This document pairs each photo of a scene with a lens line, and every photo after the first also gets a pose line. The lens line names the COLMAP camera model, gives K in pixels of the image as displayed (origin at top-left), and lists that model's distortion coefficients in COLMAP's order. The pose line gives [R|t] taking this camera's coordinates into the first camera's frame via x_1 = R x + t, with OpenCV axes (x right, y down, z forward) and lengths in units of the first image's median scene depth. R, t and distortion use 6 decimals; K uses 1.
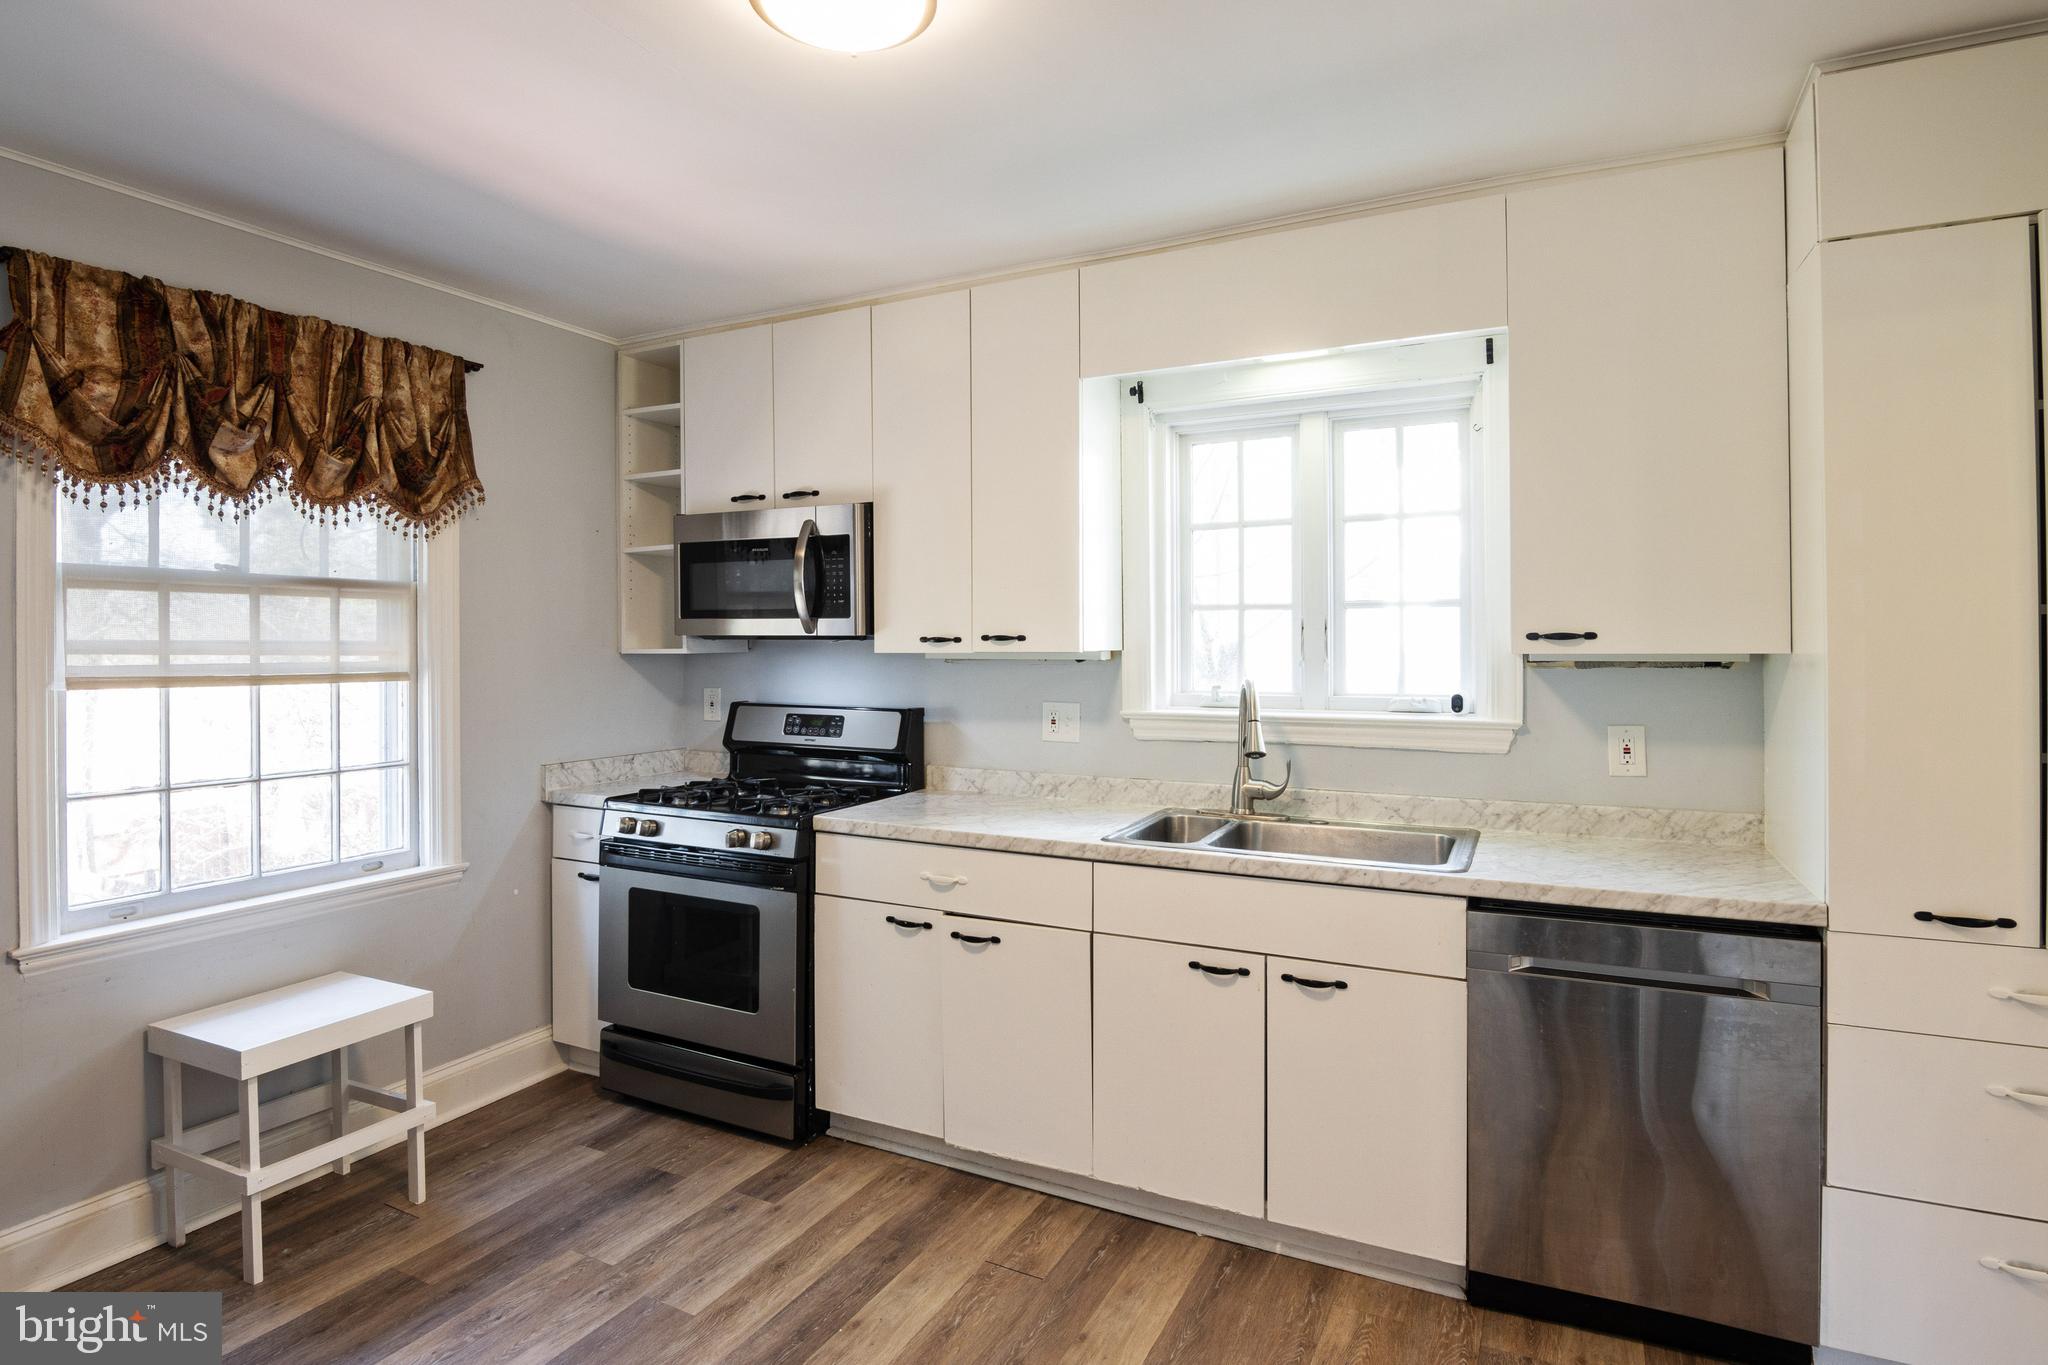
lens RADIAL K [[1080.7, 0, 991.4], [0, 1080.7, 626.4], [0, 0, 1]] dist [0.001803, -0.012162]
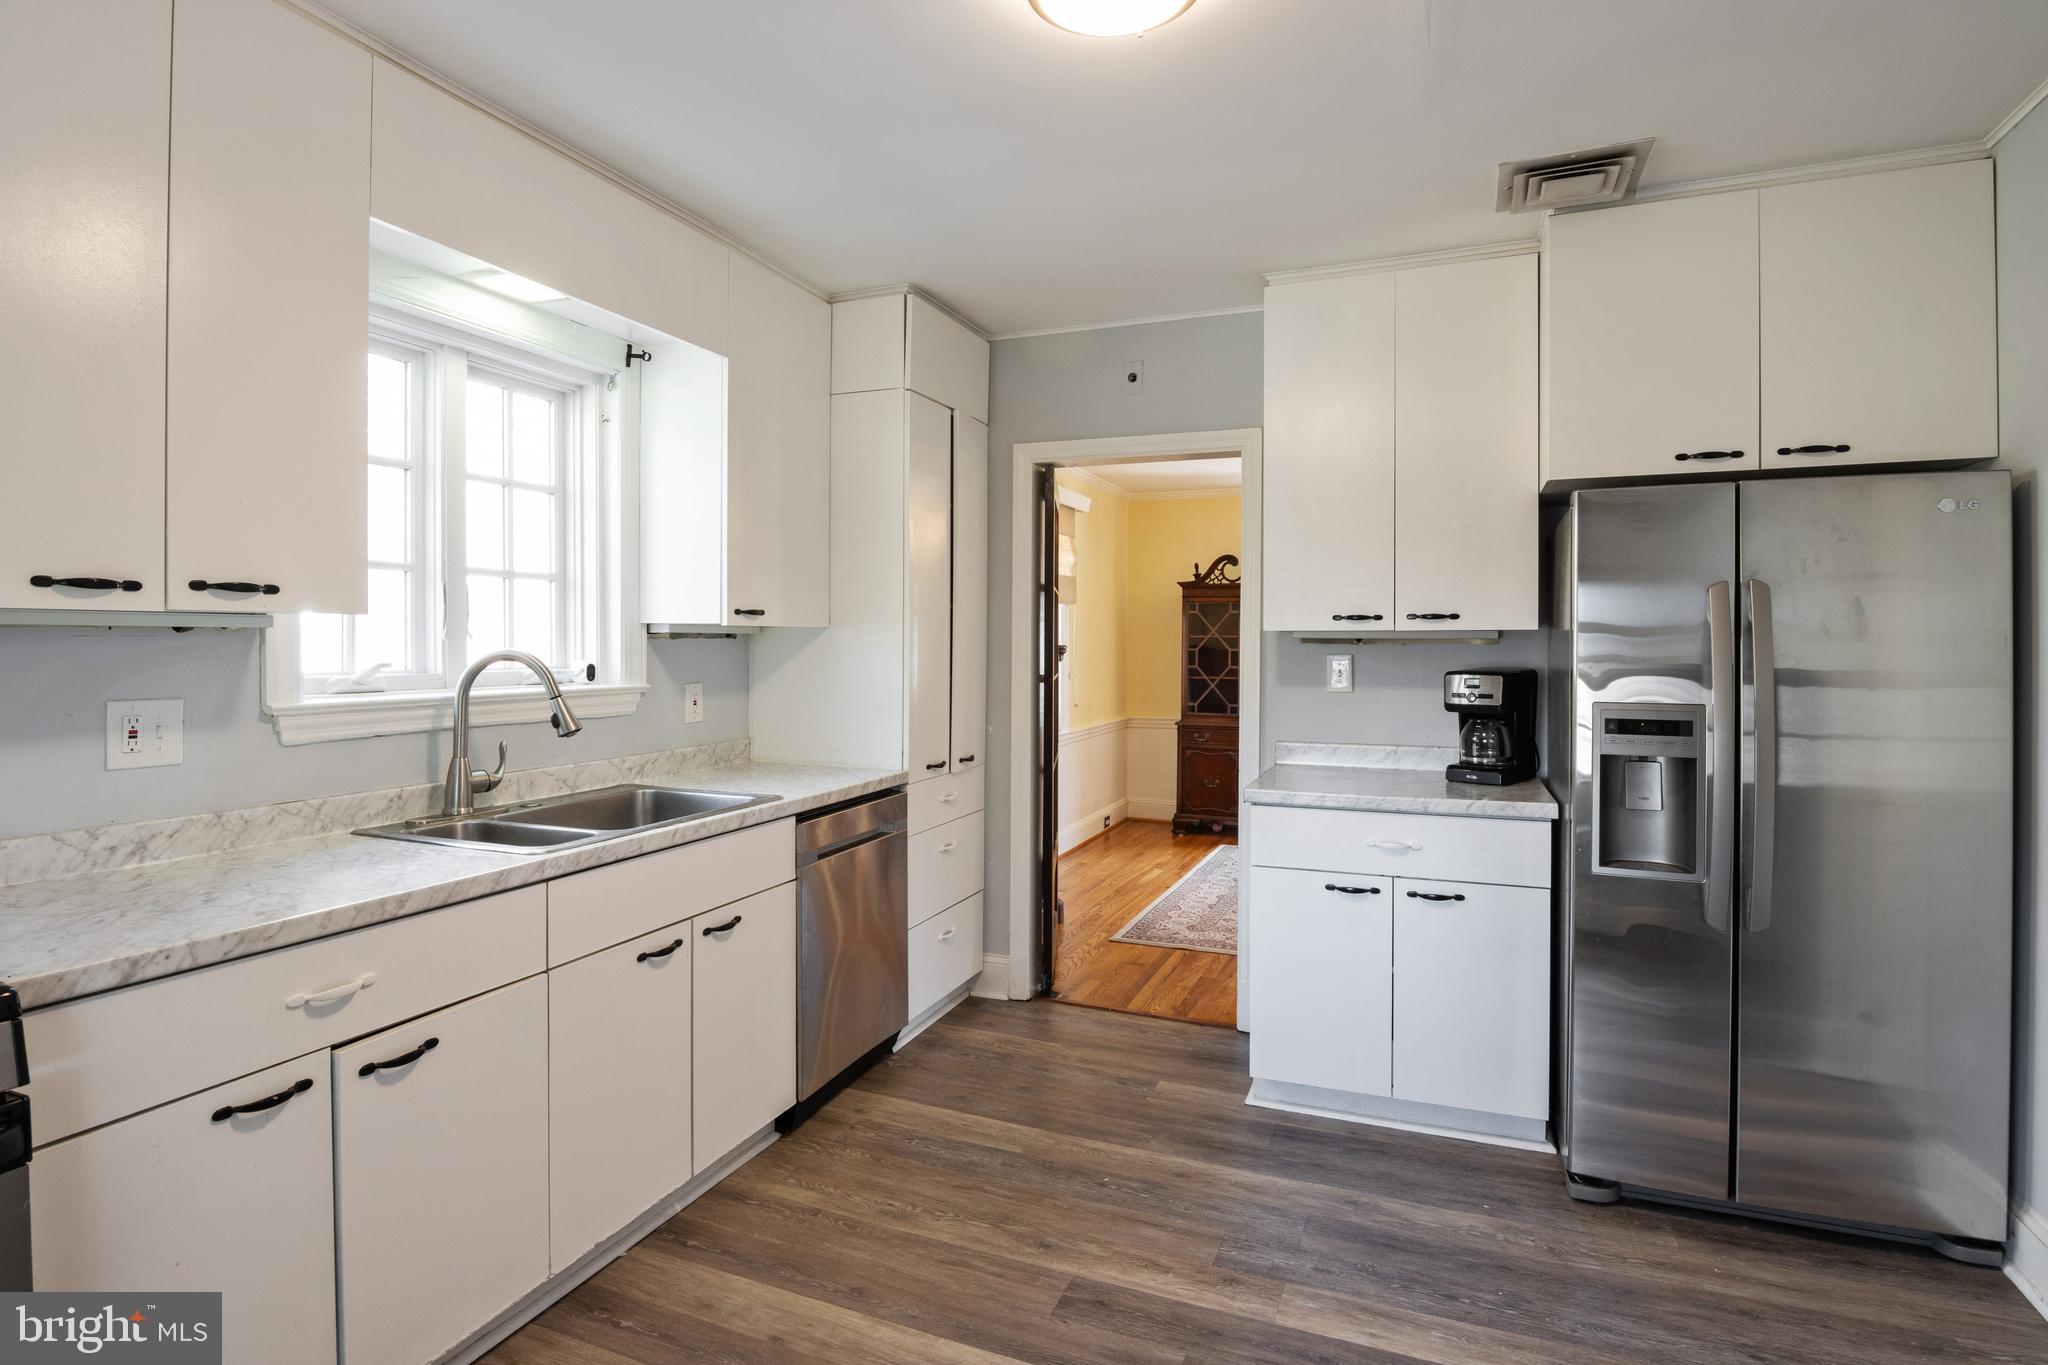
lens RADIAL K [[1063.5, 0, 1035.5], [0, 1063.5, 641.2], [0, 0, 1]] dist [-0.001527, -0.011651]
pose [[-0.117170, 0.003267, 0.993106, -0.653924], [-0.018550, 0.999813, -0.005477, 0.037222], [-0.992939, -0.019064, -0.117088, 0.677156]]
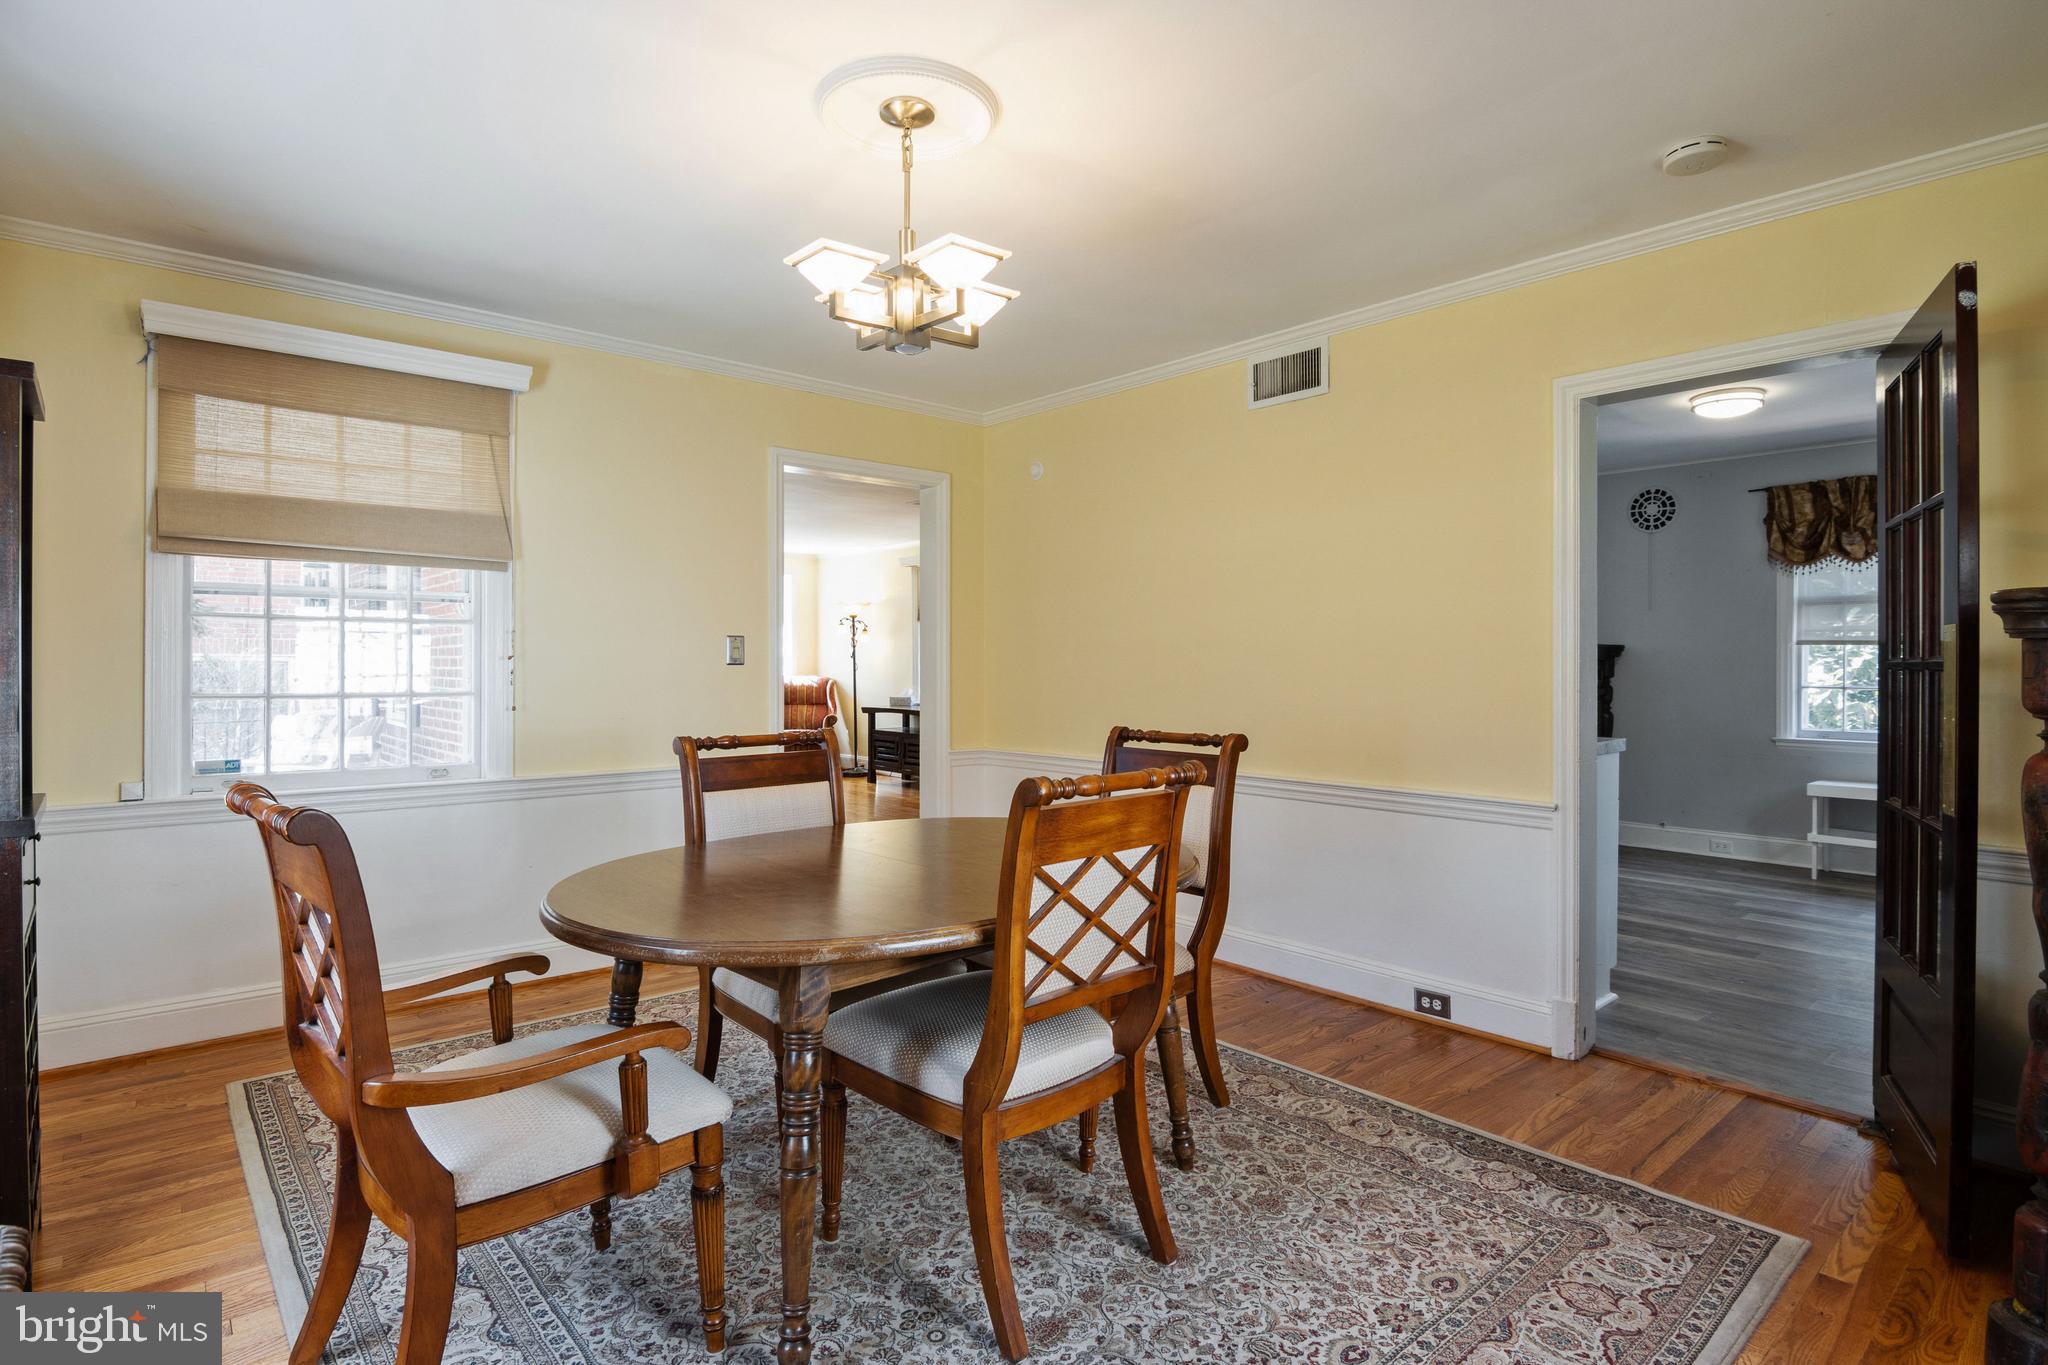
lens RADIAL K [[1043.7, 0, 1017.0], [0, 1043.7, 682.7], [0, 0, 1]] dist [-0.000112, -0.014204]
pose [[-0.353800, 0.016317, -0.935179, 1.871011], [0.015627, 0.999811, 0.011532, 0.076765], [0.935191, -0.010534, -0.353988, 0.093240]]
